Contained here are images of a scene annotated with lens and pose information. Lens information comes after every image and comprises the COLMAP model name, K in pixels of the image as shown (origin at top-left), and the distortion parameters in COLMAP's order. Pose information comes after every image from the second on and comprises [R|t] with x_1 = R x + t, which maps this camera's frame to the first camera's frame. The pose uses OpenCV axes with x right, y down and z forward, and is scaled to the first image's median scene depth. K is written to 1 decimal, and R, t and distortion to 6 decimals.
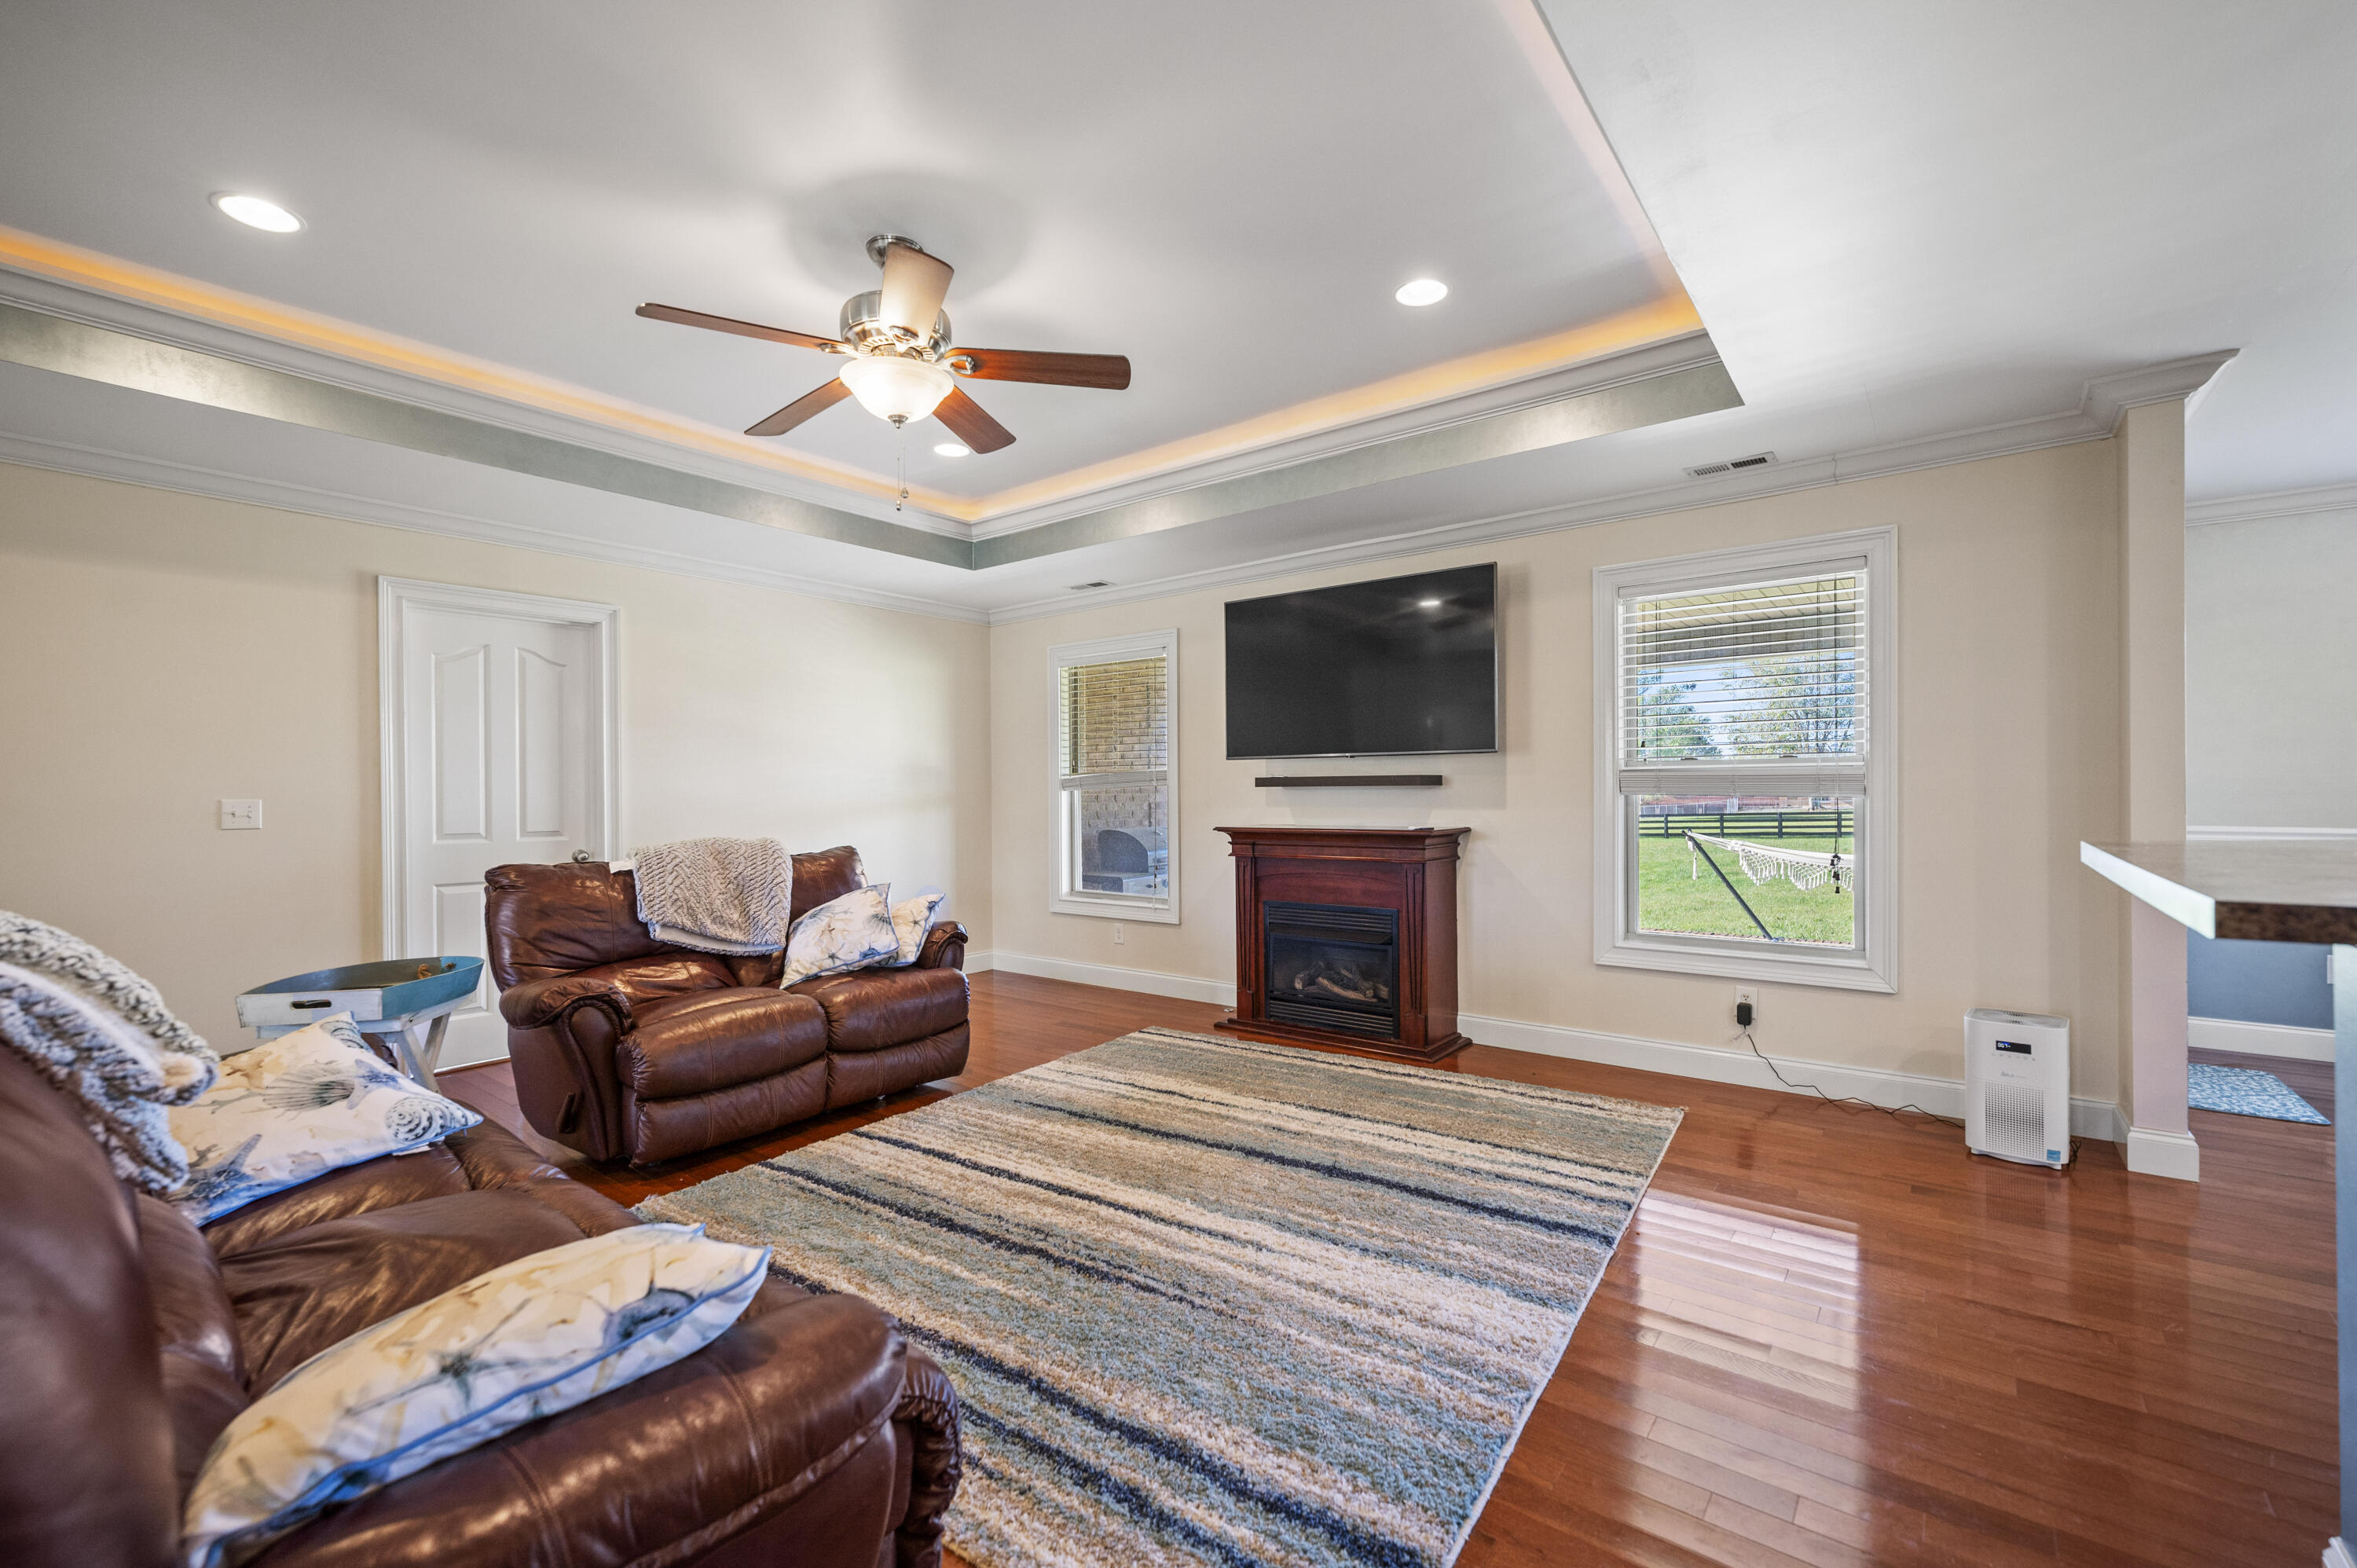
lens RADIAL K [[976.4, 0, 1175.6], [0, 976.4, 795.2], [0, 0, 1]] dist [-0.006086, -0.000150]
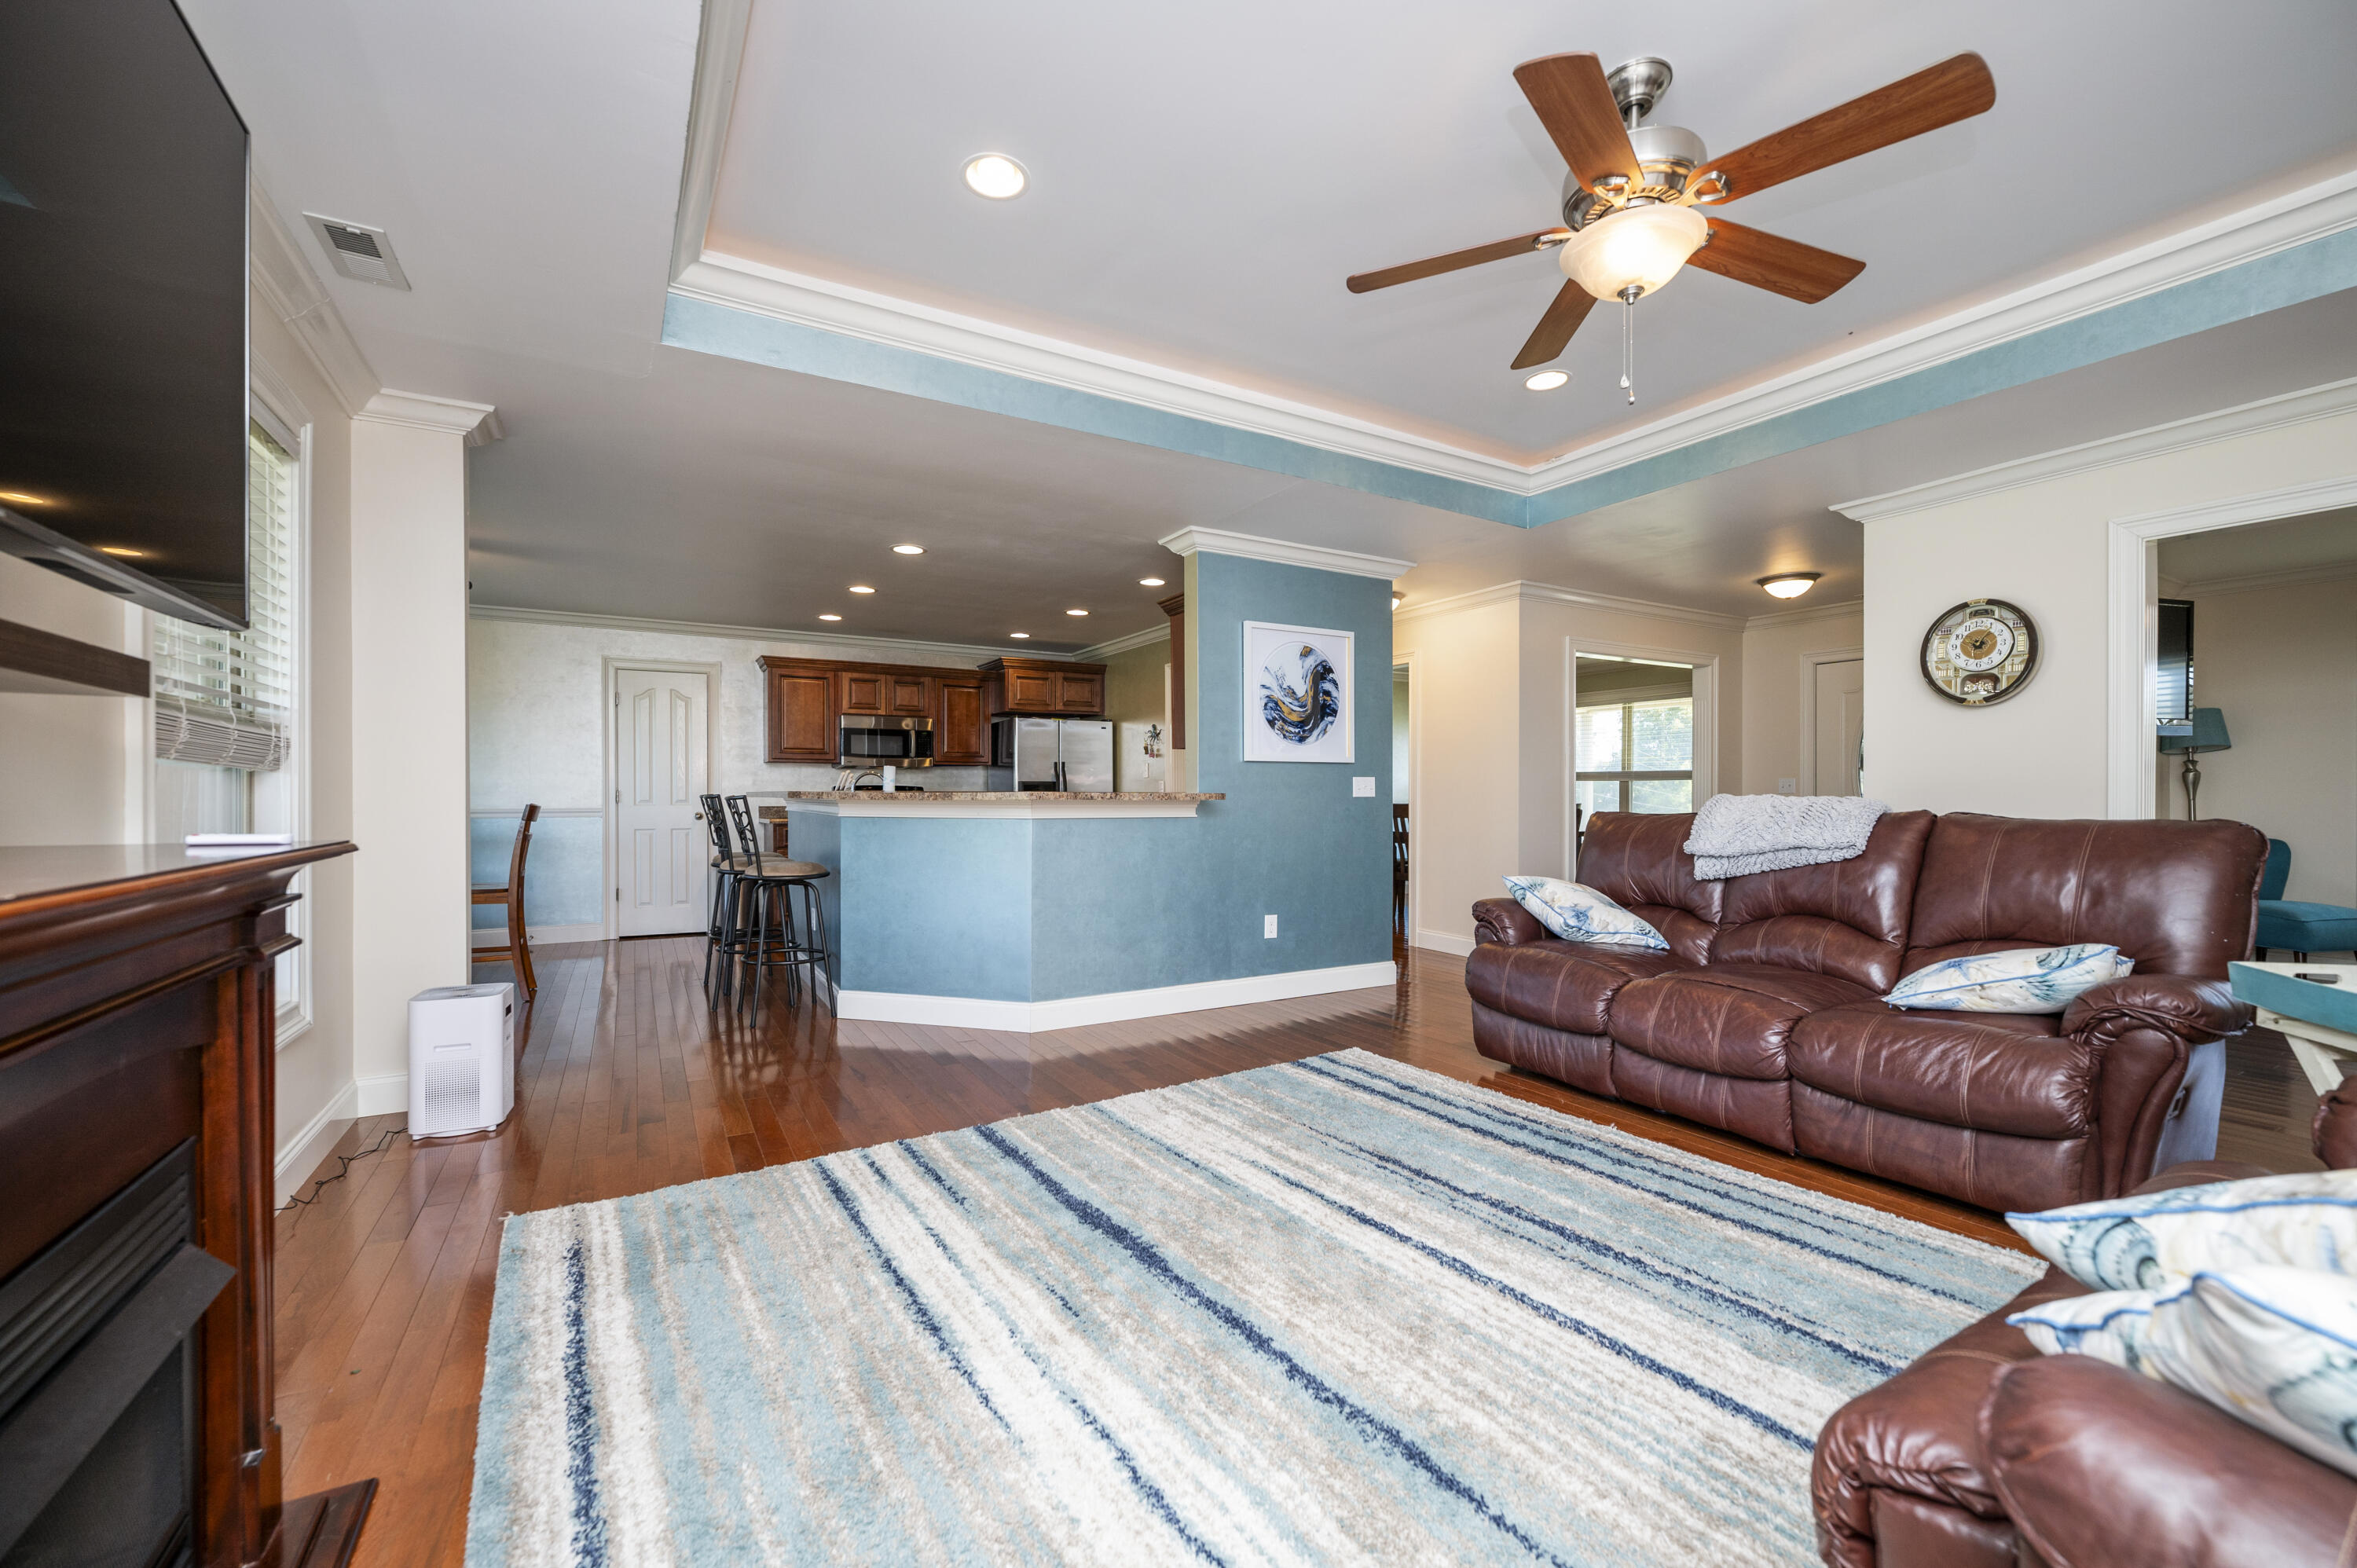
lens RADIAL K [[939.3, 0, 1172.7], [0, 939.3, 795.8], [0, 0, 1]] dist [0.000720, 0.000072]
pose [[-0.934024, 0.009893, 0.357074, -0.147111], [0.011113, 0.999937, 0.001366, 0.023429], [-0.357038, 0.005243, -0.934075, 1.378728]]
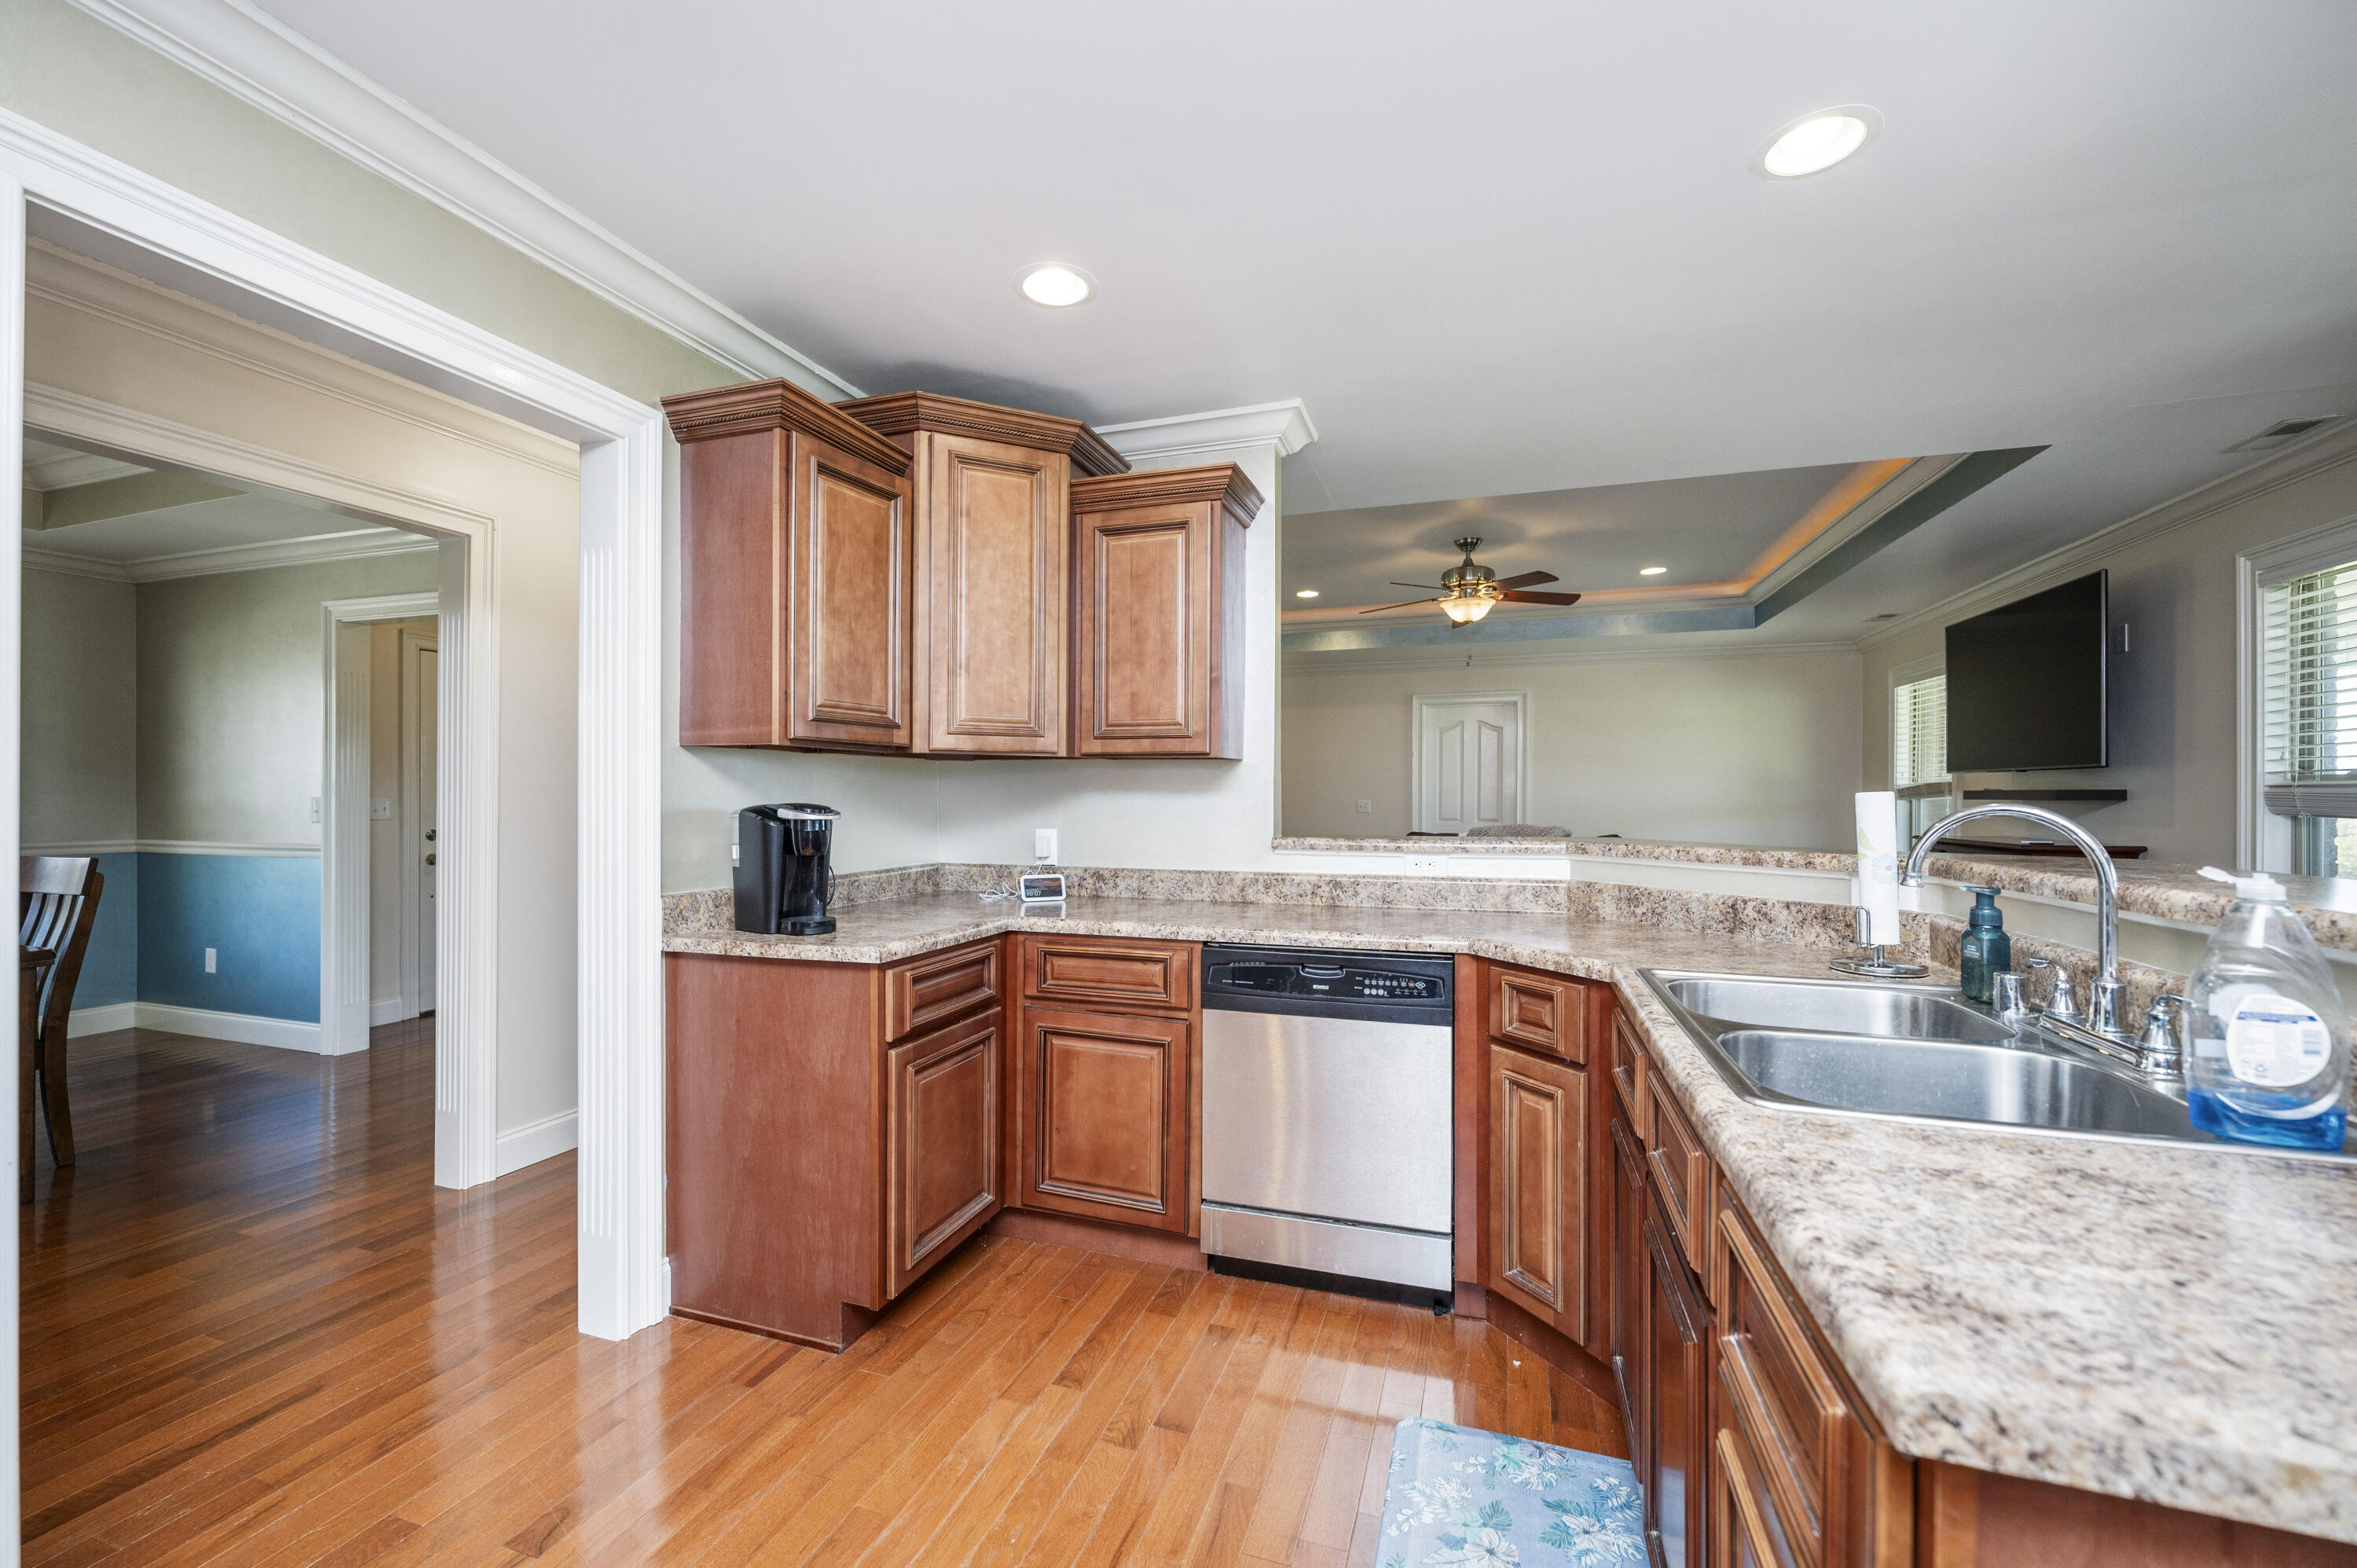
lens RADIAL K [[939.3, 0, 1172.7], [0, 939.3, 795.8], [0, 0, 1]] dist [0.000720, 0.000072]
pose [[0.340997, 0.009783, -0.940014, 1.014609], [-0.007781, 0.999941, 0.007585, -0.018462], [0.940032, 0.004728, 0.341053, -0.205395]]
